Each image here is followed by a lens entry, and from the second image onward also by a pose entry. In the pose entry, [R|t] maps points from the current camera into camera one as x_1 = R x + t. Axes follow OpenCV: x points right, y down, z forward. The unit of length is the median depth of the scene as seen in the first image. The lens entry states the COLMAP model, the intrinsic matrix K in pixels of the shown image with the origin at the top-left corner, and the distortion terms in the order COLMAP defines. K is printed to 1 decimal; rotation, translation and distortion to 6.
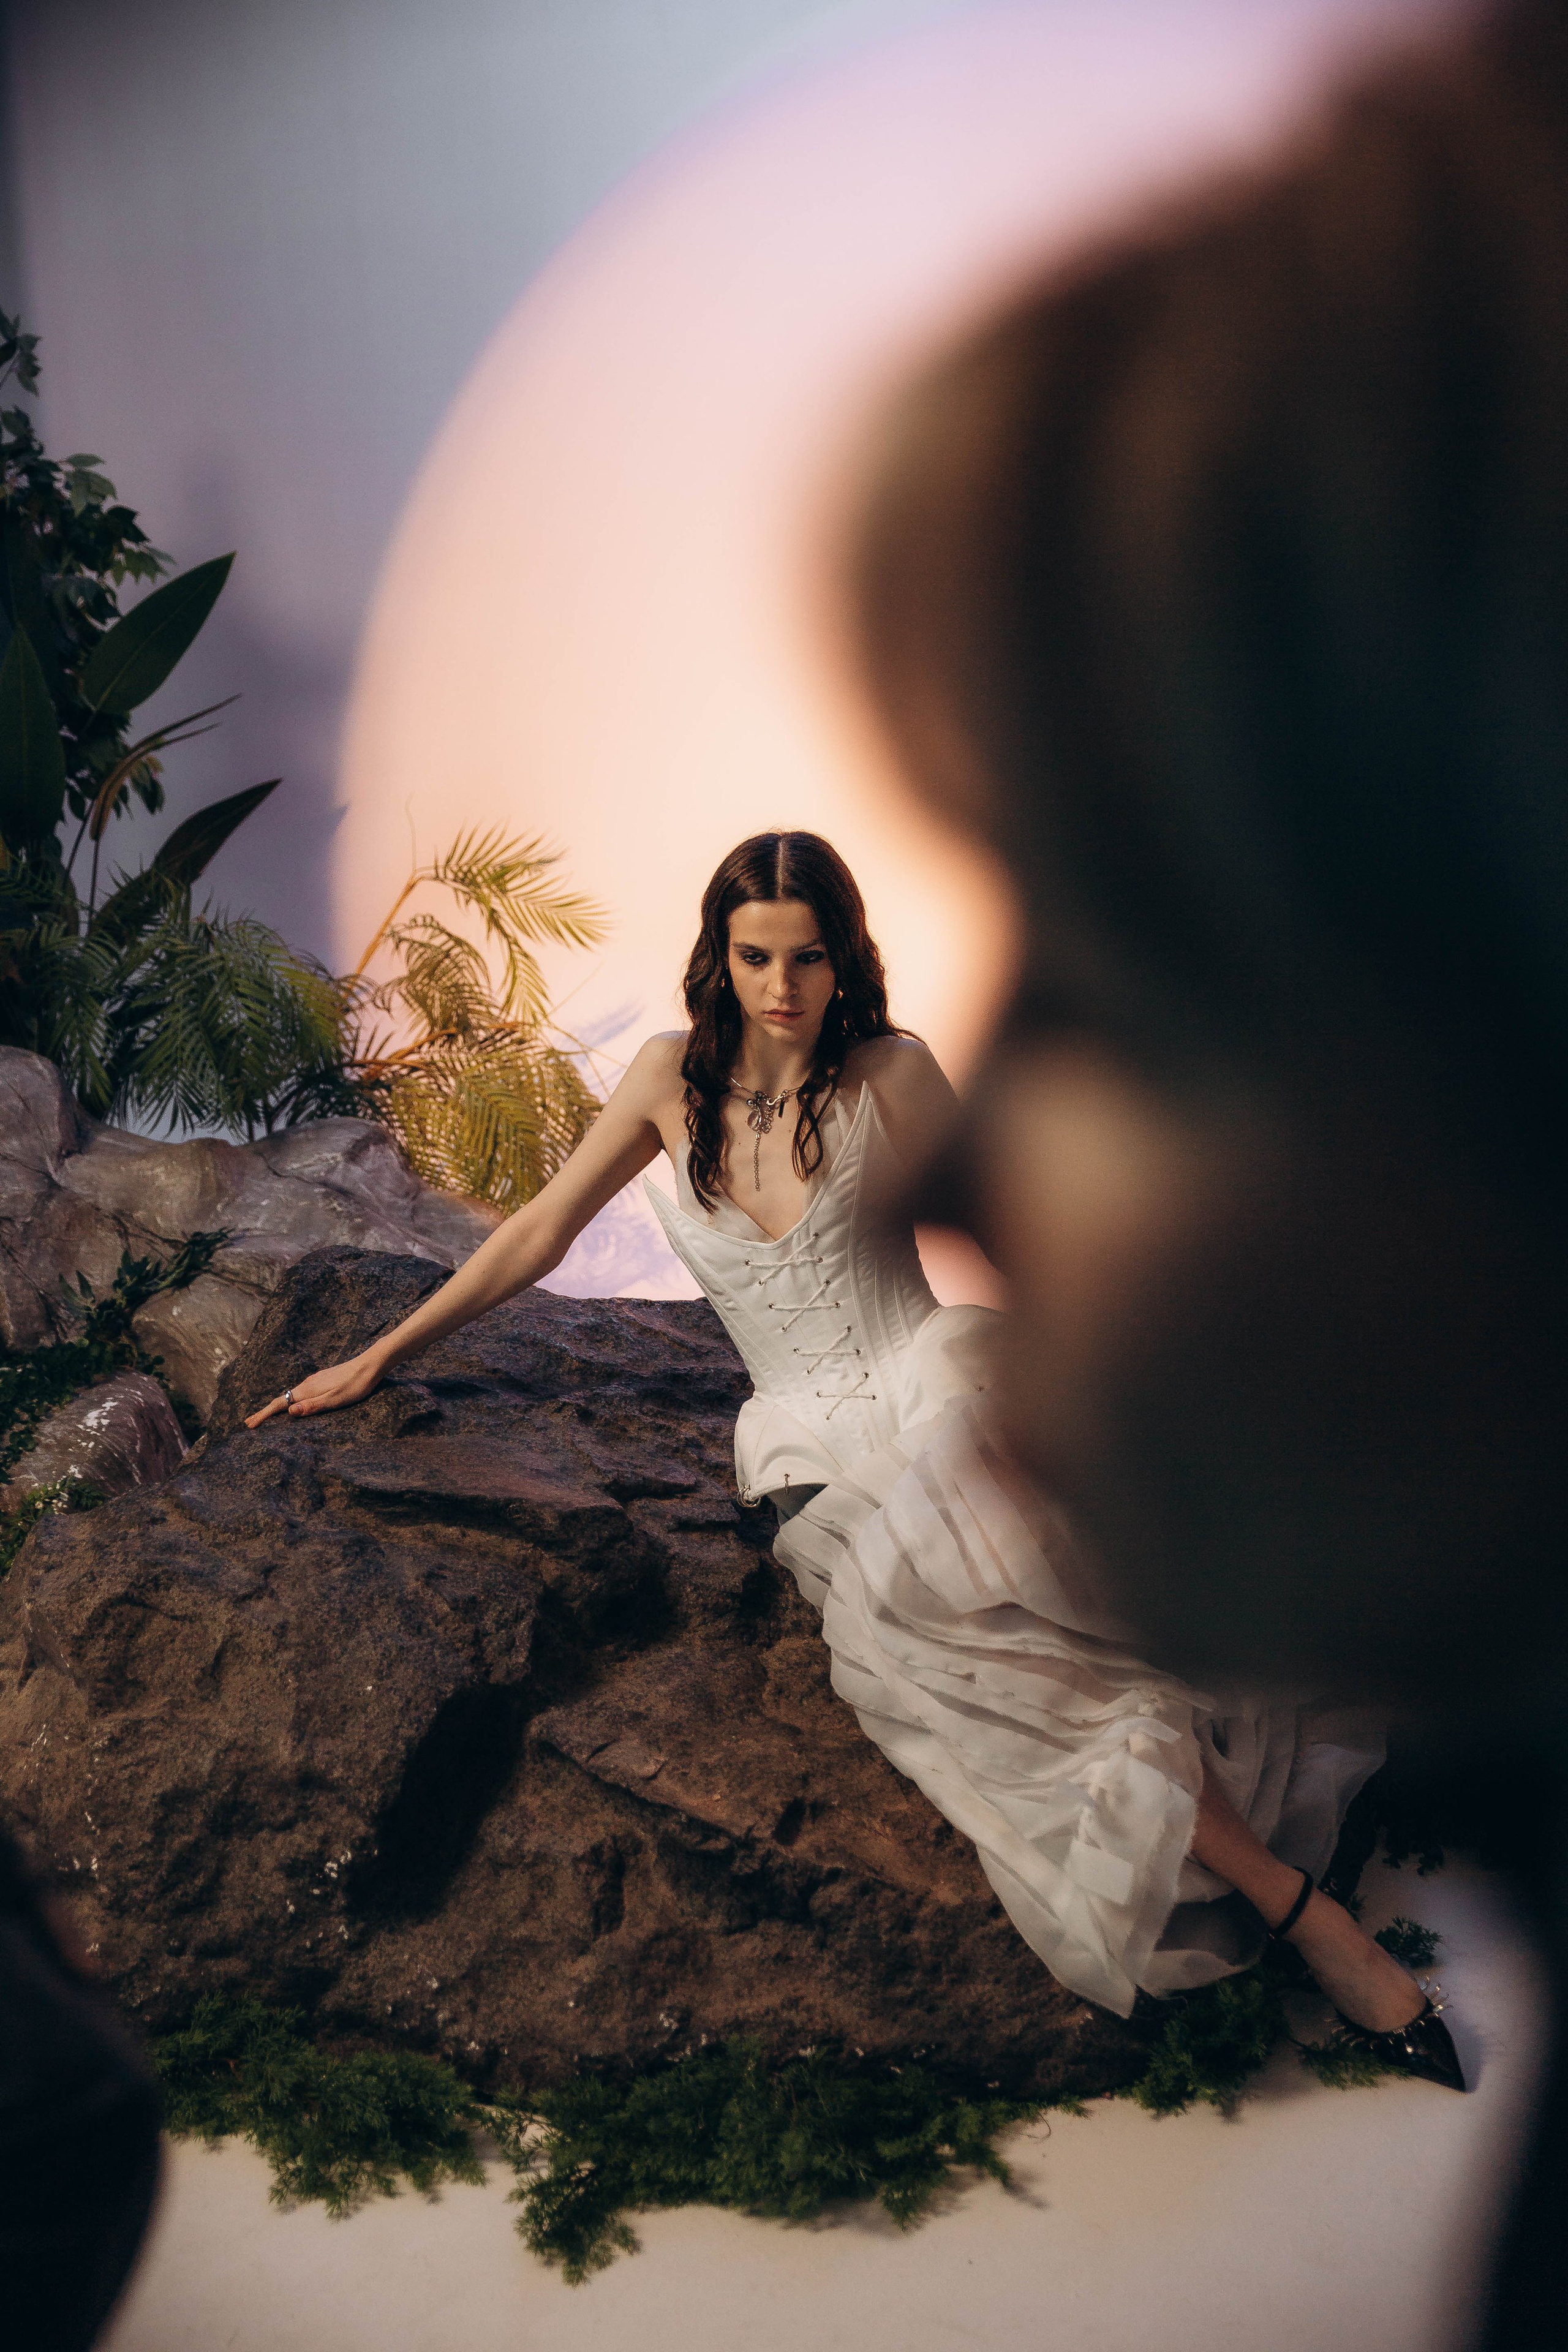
lens RADIAL K [[3062.7, 0, 786.8], [0, 3062.7, 1172.9], [0, 0, 1]] dist [0.084997, 0.000000]
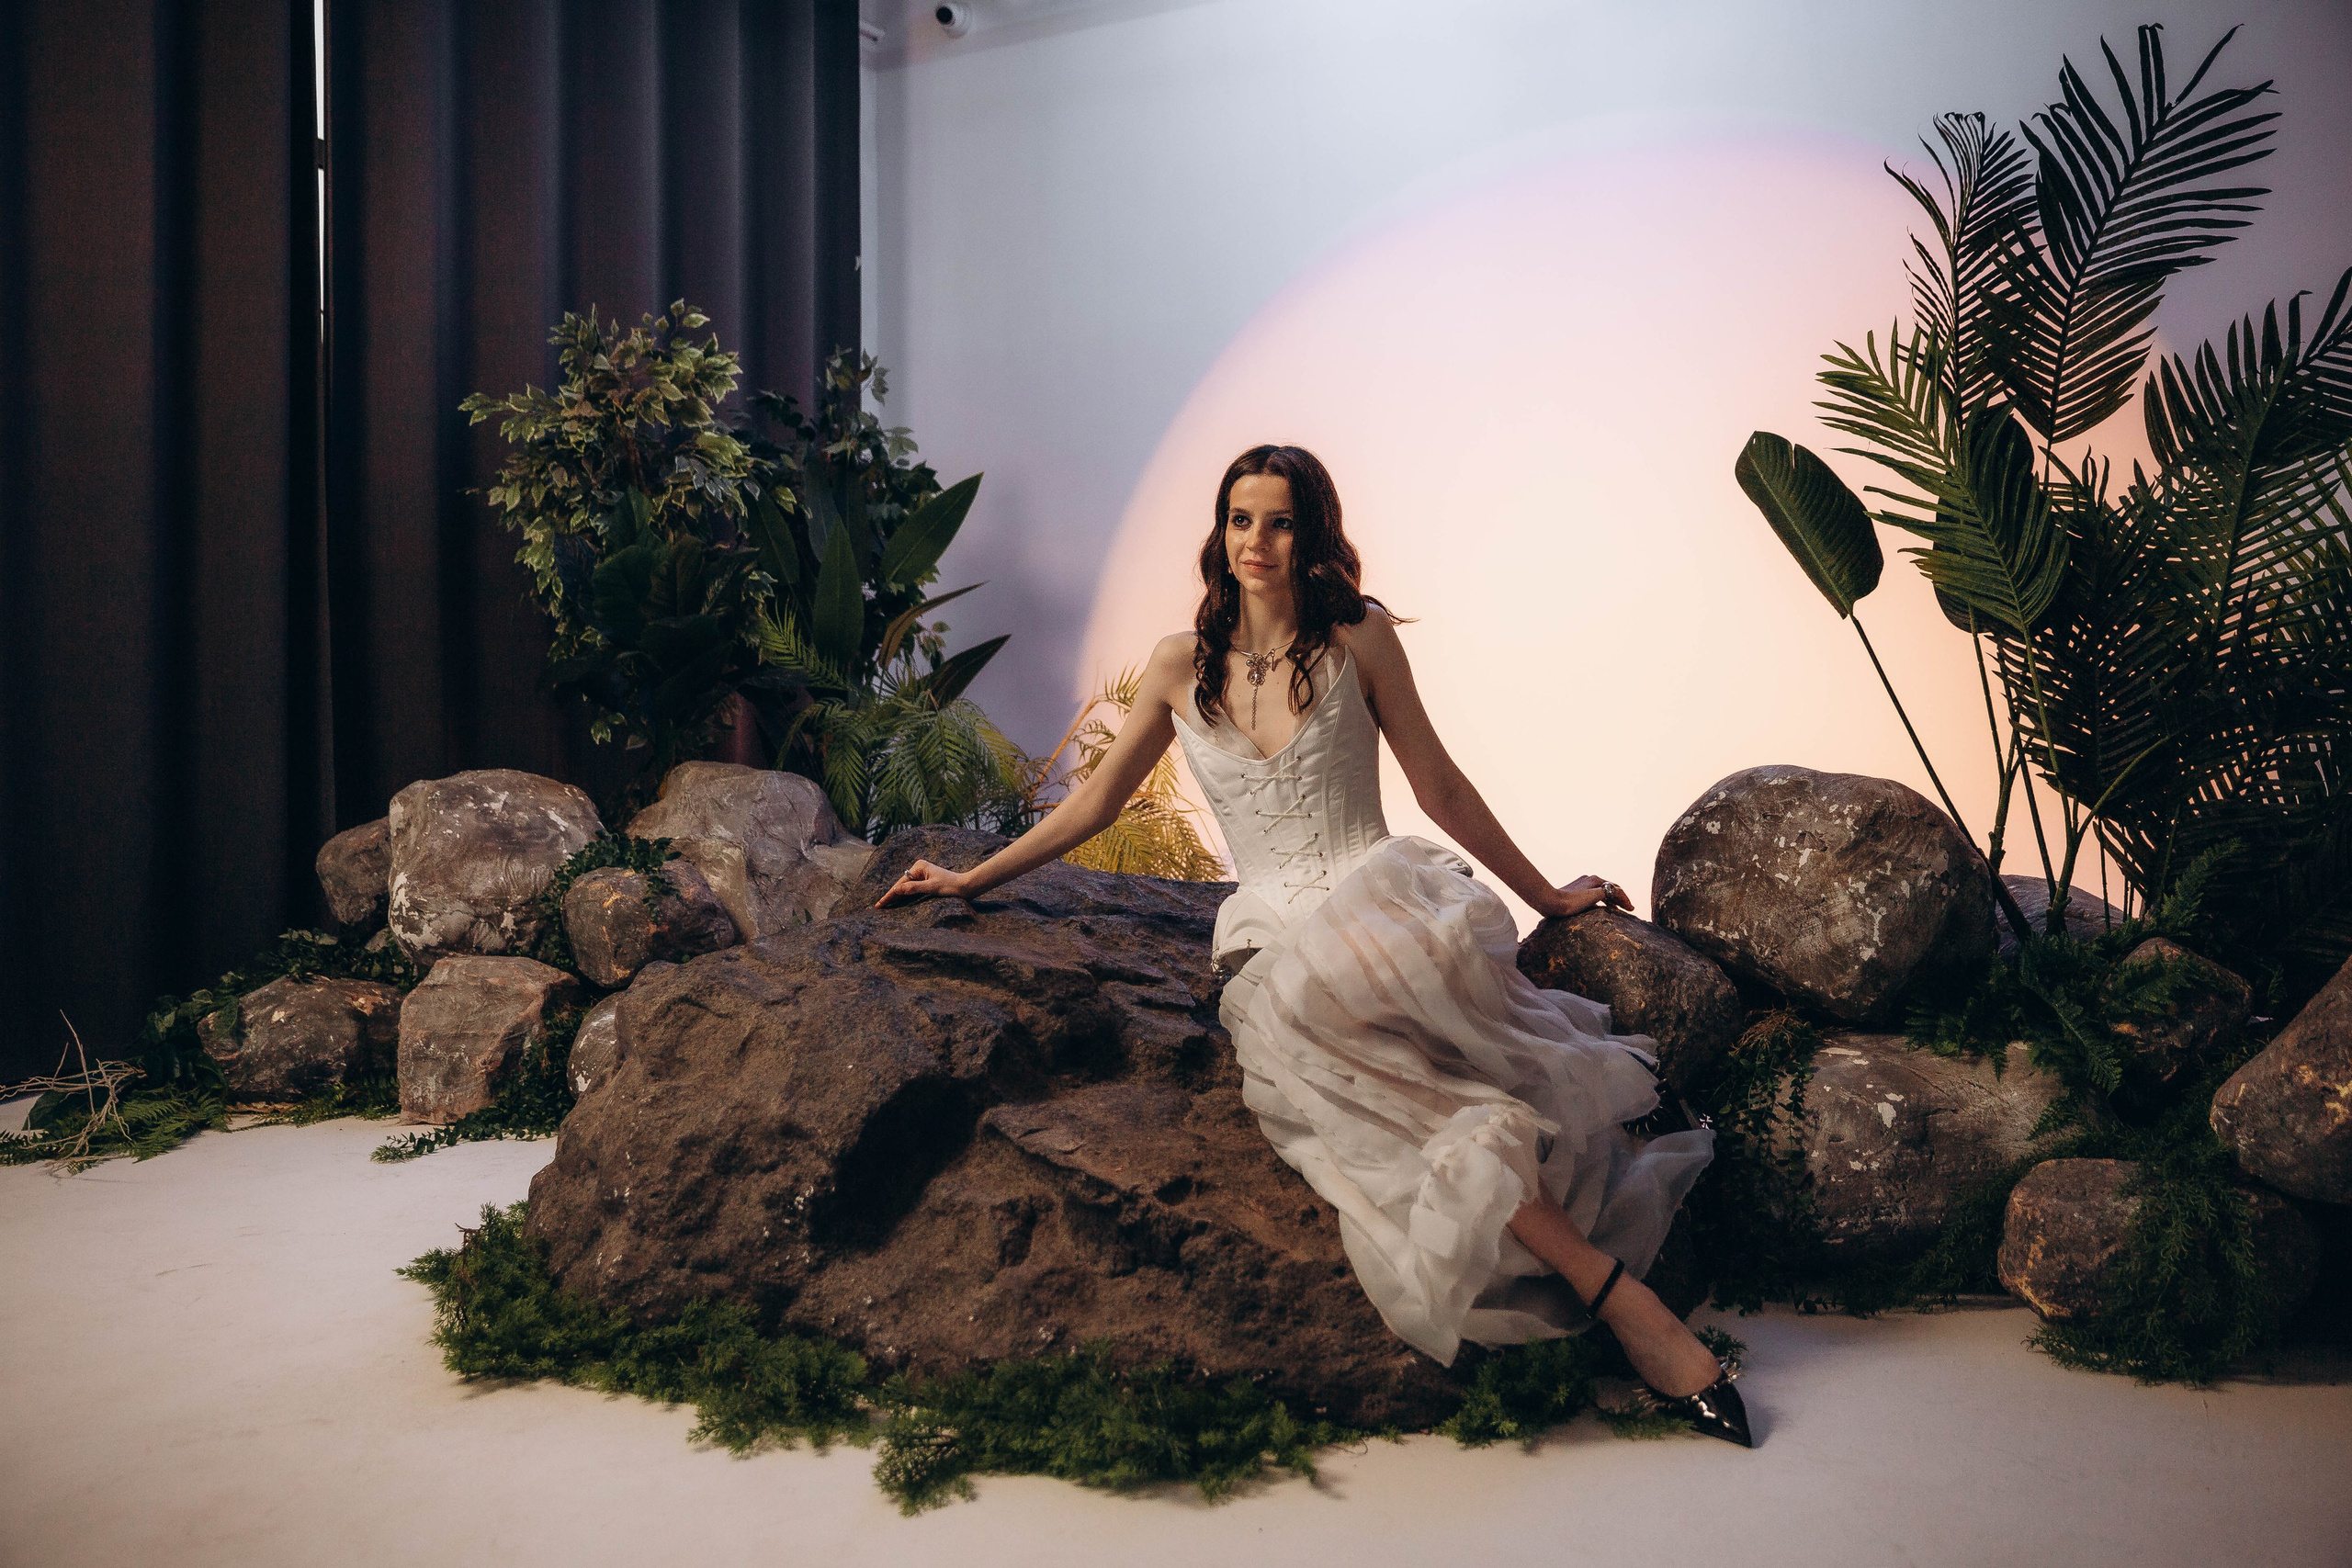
lens RADIAL K [[1915.4, 0, 1161.5], [0, 1915.4, 793.3], [0, 0, 1]] dist [-0.028439, -0.001492]
pose [[0.985273, 0.026444, -0.168930, 0.115649], [-0.056661, 0.982640, -0.176655, 0.191263], [0.161327, 0.183626, 0.969668, 0.260379]]
